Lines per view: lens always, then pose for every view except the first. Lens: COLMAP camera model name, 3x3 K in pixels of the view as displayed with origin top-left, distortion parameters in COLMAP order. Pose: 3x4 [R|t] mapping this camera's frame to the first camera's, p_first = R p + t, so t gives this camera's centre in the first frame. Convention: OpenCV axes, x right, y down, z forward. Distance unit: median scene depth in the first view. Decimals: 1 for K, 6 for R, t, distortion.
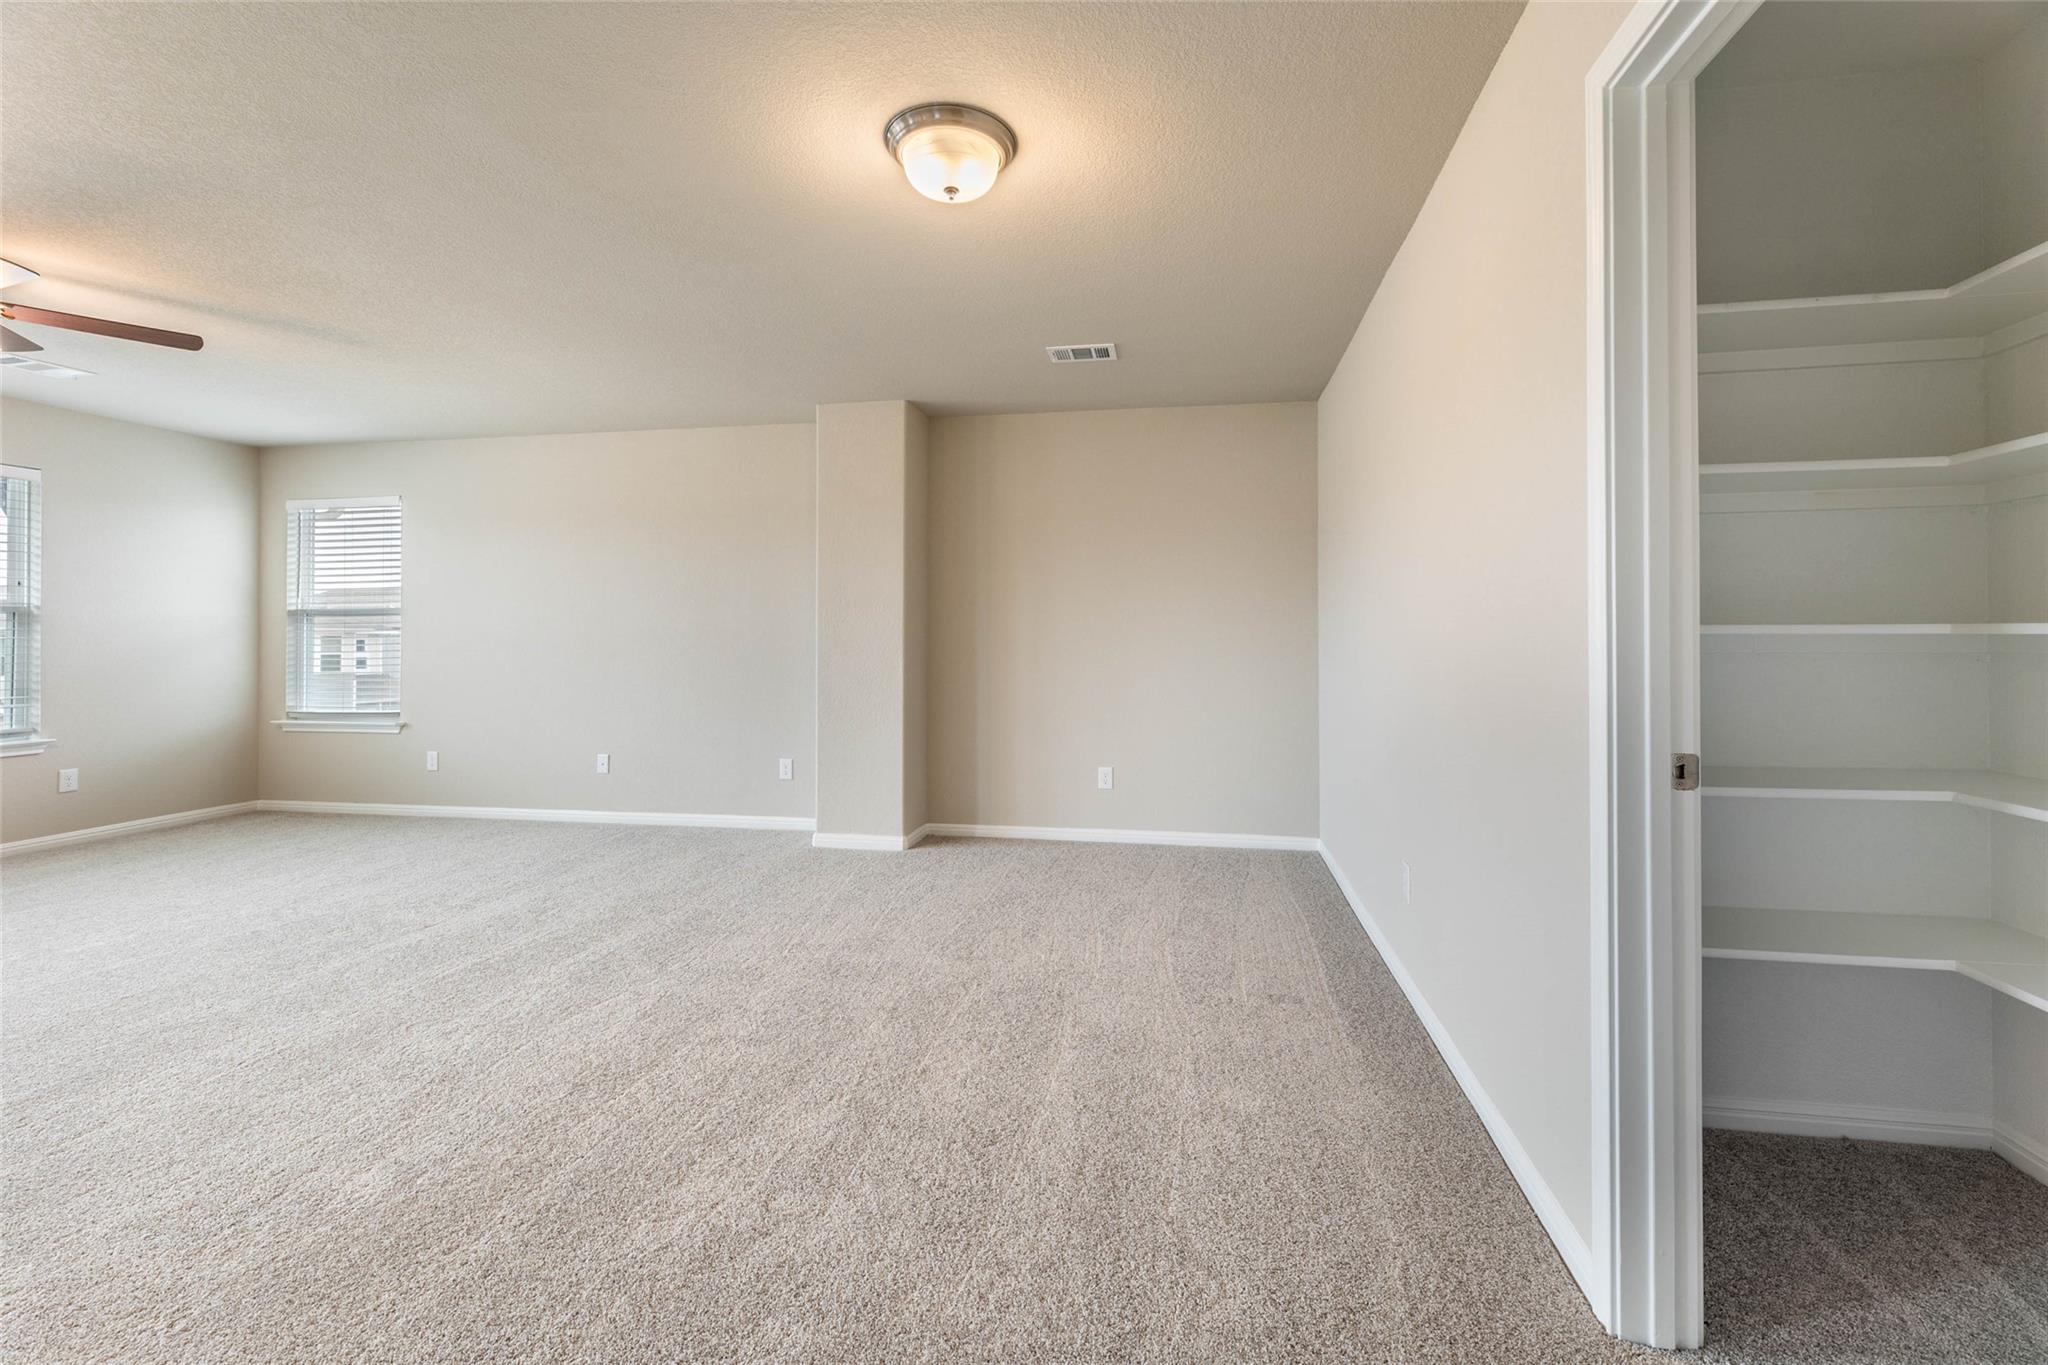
lens RADIAL K [[844.8, 0, 1050.9], [0, 844.8, 647.5], [0, 0, 1]] dist [-0.001010, 0.000944]
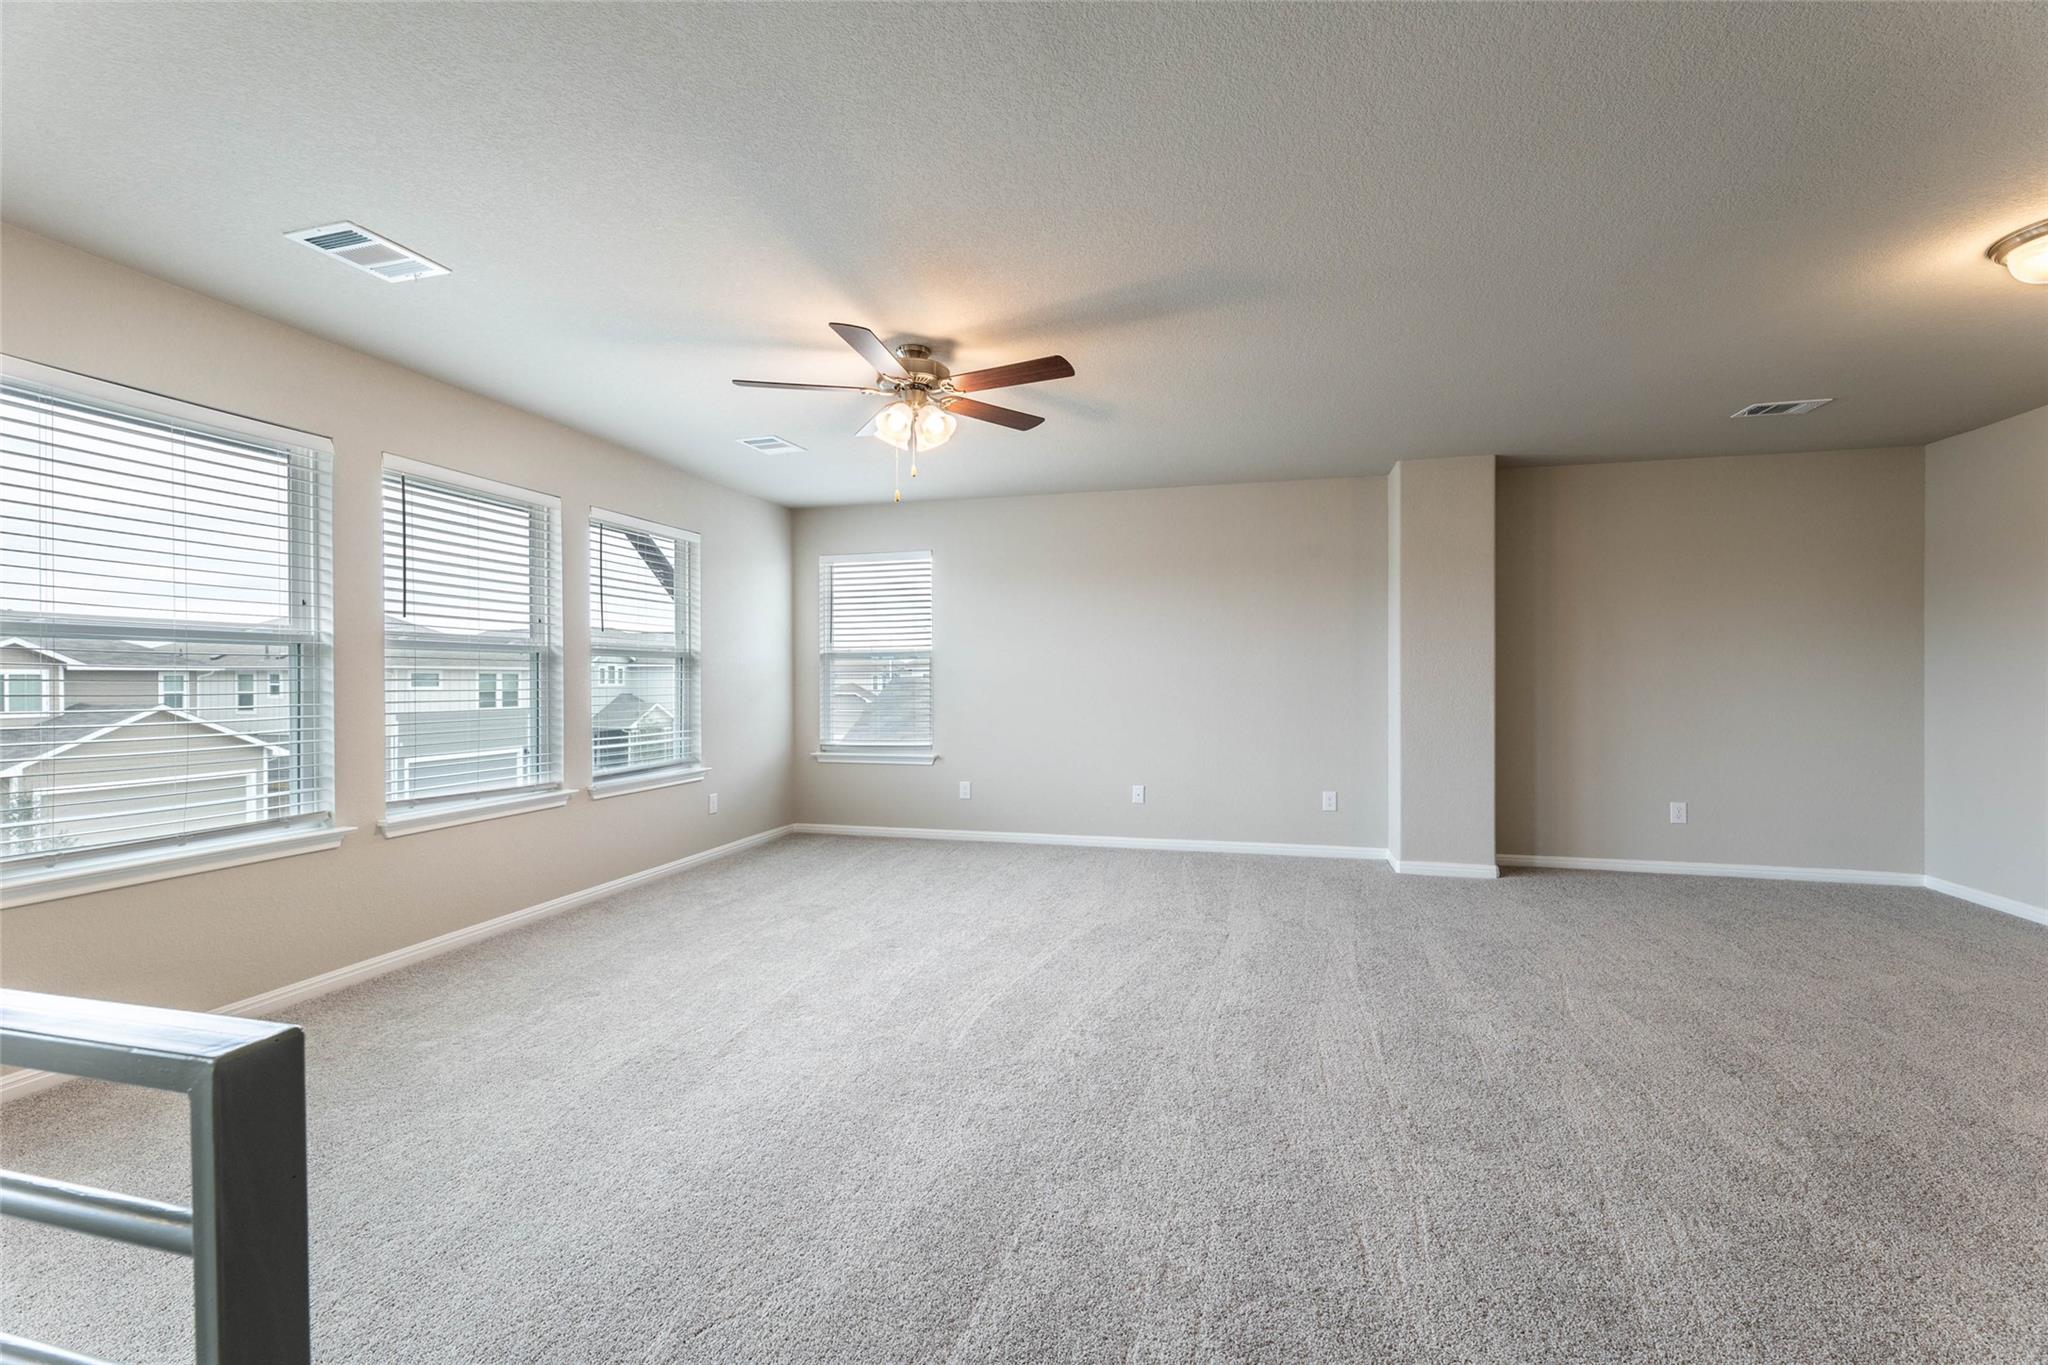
lens RADIAL K [[844.8, 0, 1023.6], [0, 844.8, 684.5], [0, 0, 1]] dist [-0.001010, 0.000944]
pose [[0.996791, -0.000013, -0.080043, -0.651044], [0.000223, 0.999997, 0.002622, -0.007281], [0.080042, -0.002632, 0.996788, -0.104887]]
